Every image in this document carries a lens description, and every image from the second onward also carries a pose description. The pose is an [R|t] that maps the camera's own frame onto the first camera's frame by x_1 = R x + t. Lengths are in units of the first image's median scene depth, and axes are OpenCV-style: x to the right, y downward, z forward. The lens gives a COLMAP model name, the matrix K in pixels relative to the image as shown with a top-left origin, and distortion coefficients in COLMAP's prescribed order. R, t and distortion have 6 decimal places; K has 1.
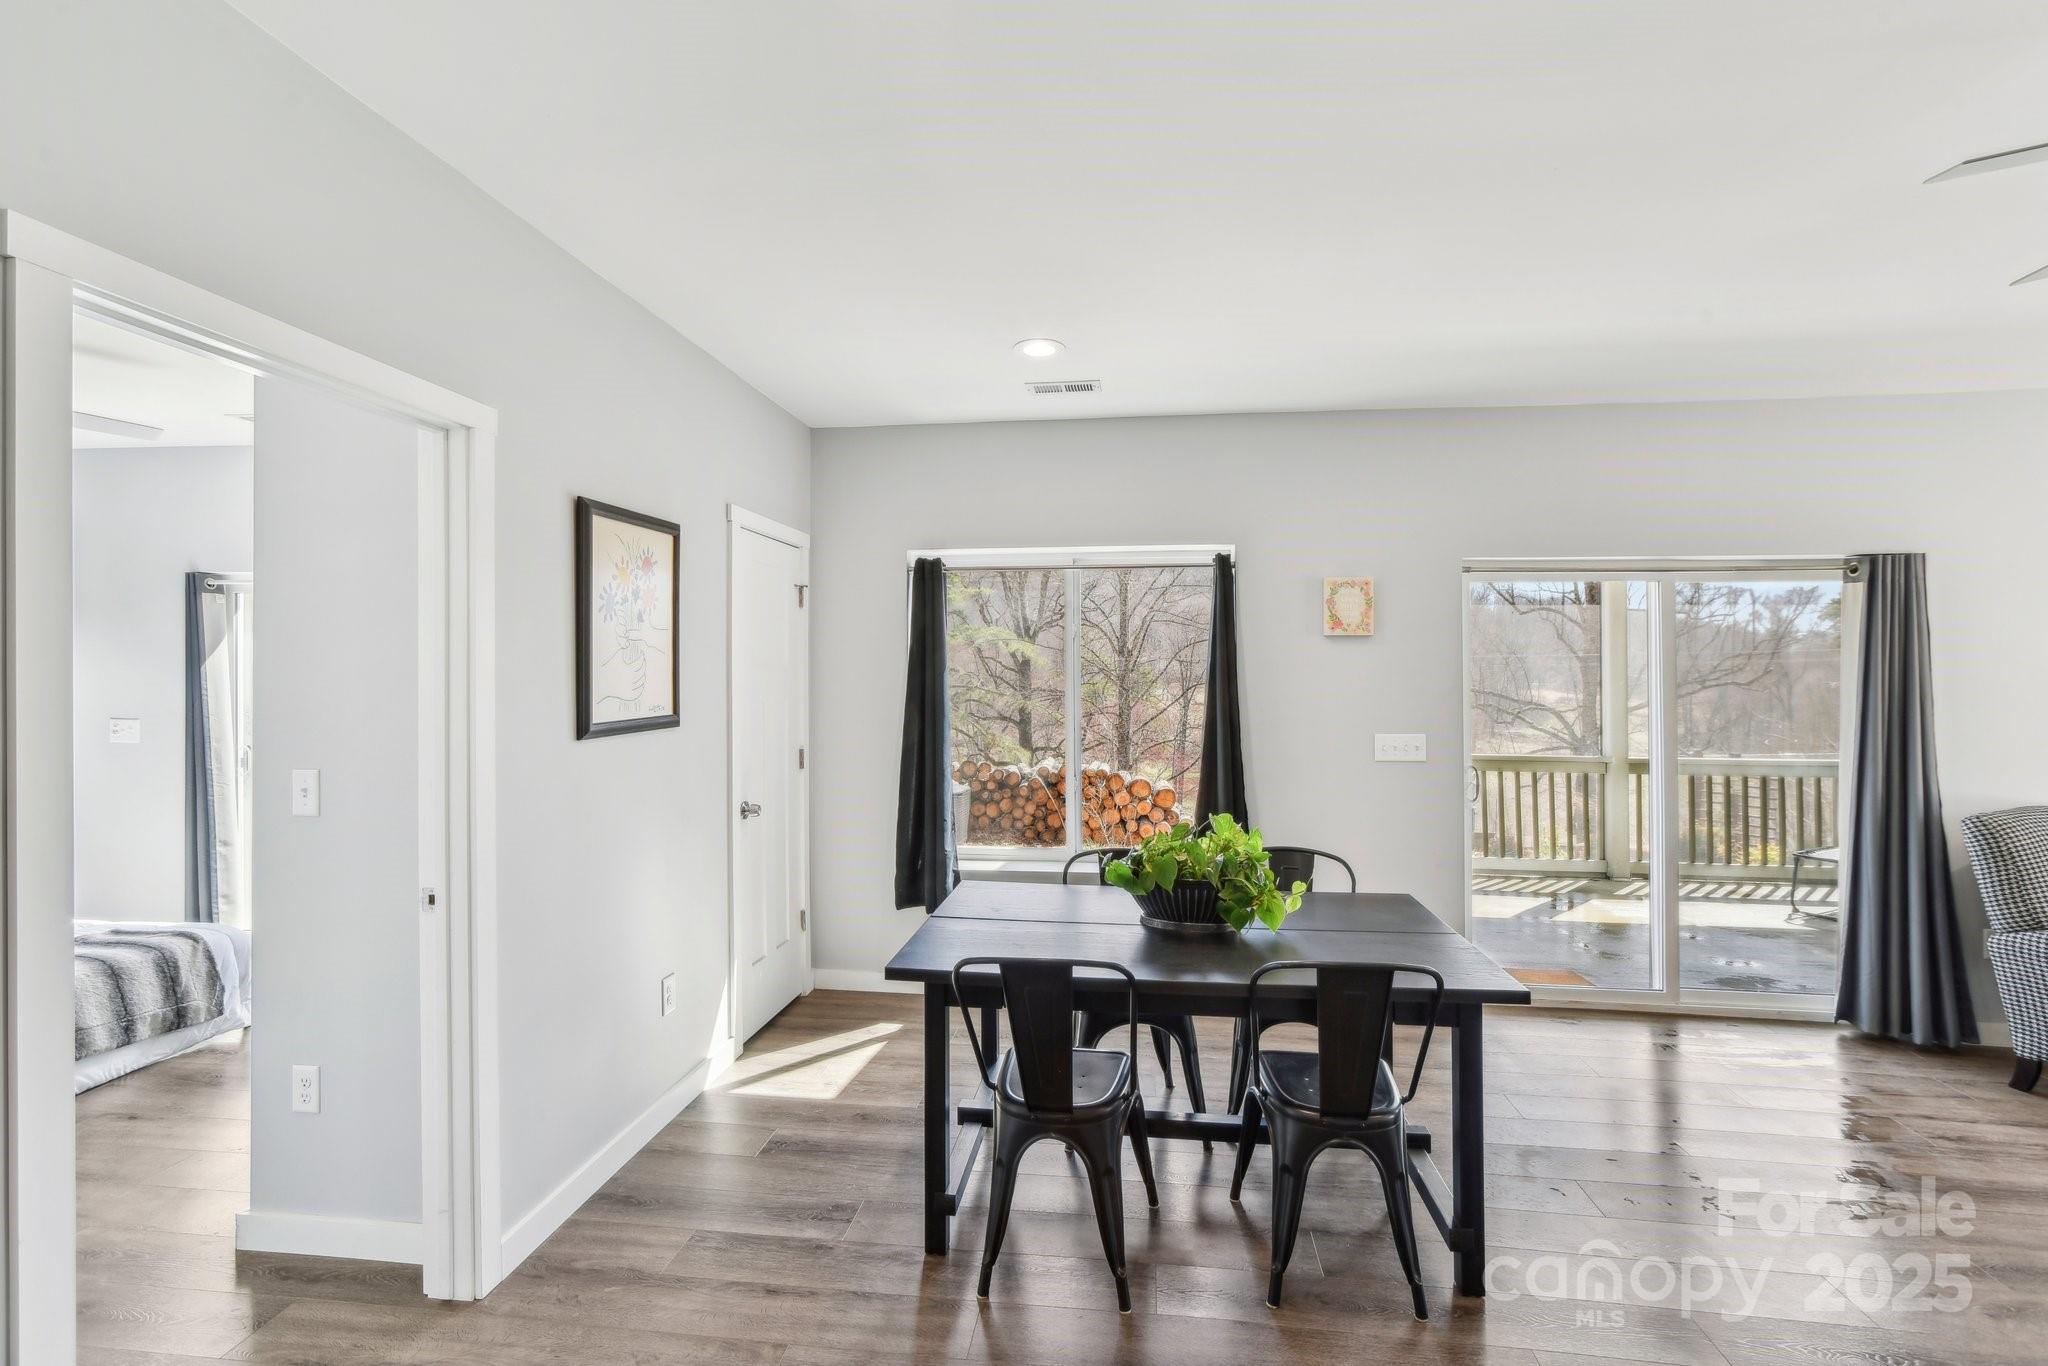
lens RADIAL K [[908.0, 0, 1034.7], [0, 908.0, 672.1], [0, 0, 1]] dist [0.000550, 0.000186]
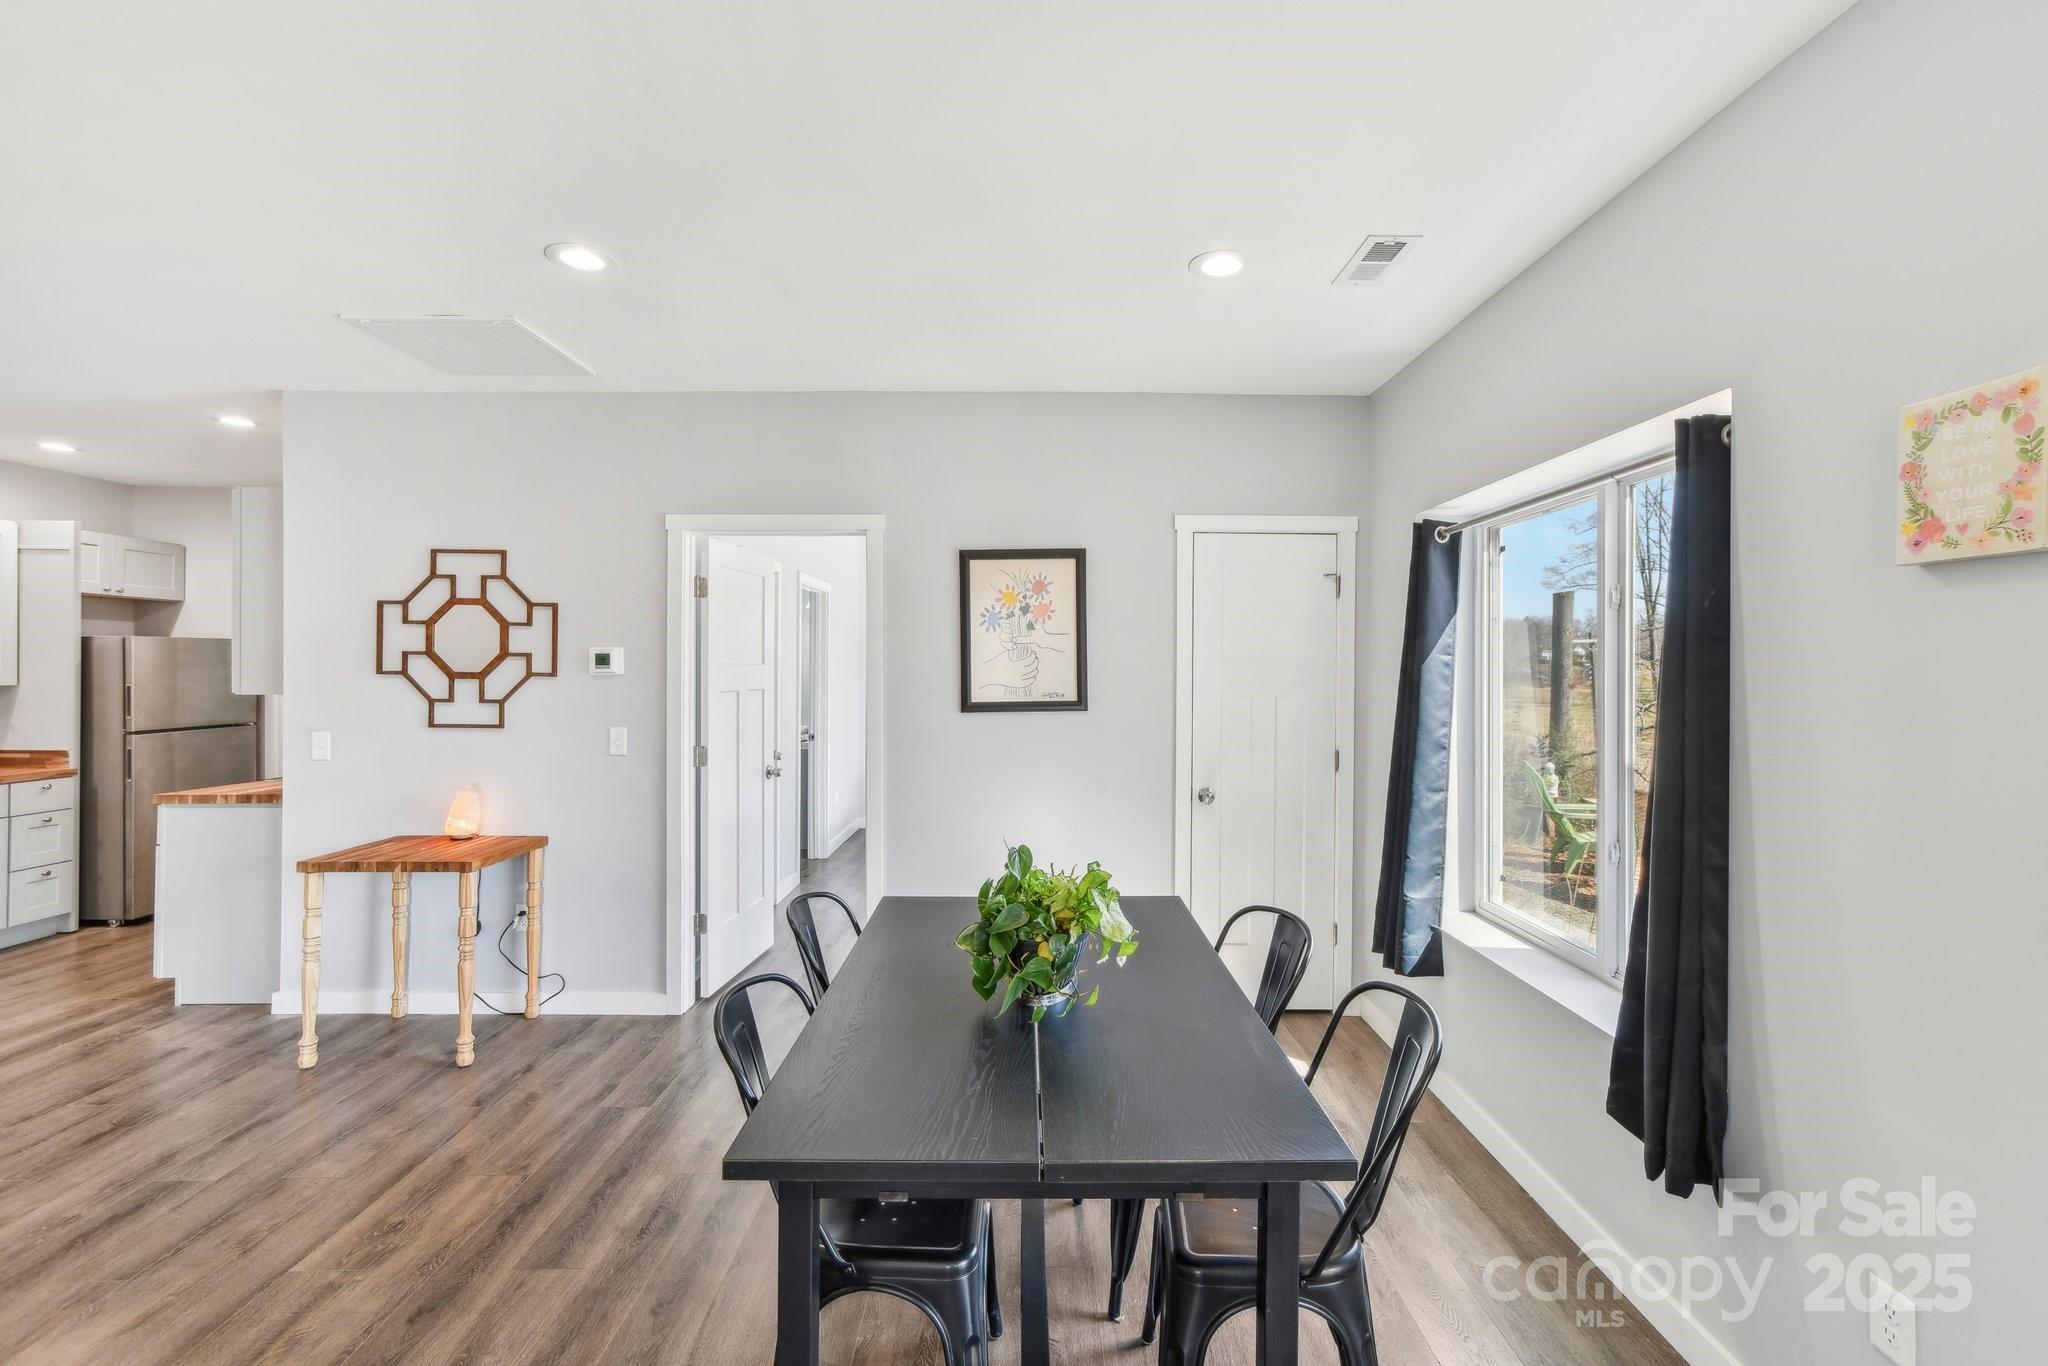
lens RADIAL K [[908.0, 0, 1031.6], [0, 908.0, 678.9], [0, 0, 1]] dist [0.000550, 0.000186]
pose [[0.111889, 0.009132, -0.993679, 0.649714], [-0.004279, 0.999953, 0.008708, 0.004250], [0.993711, 0.003277, 0.111923, 0.610191]]
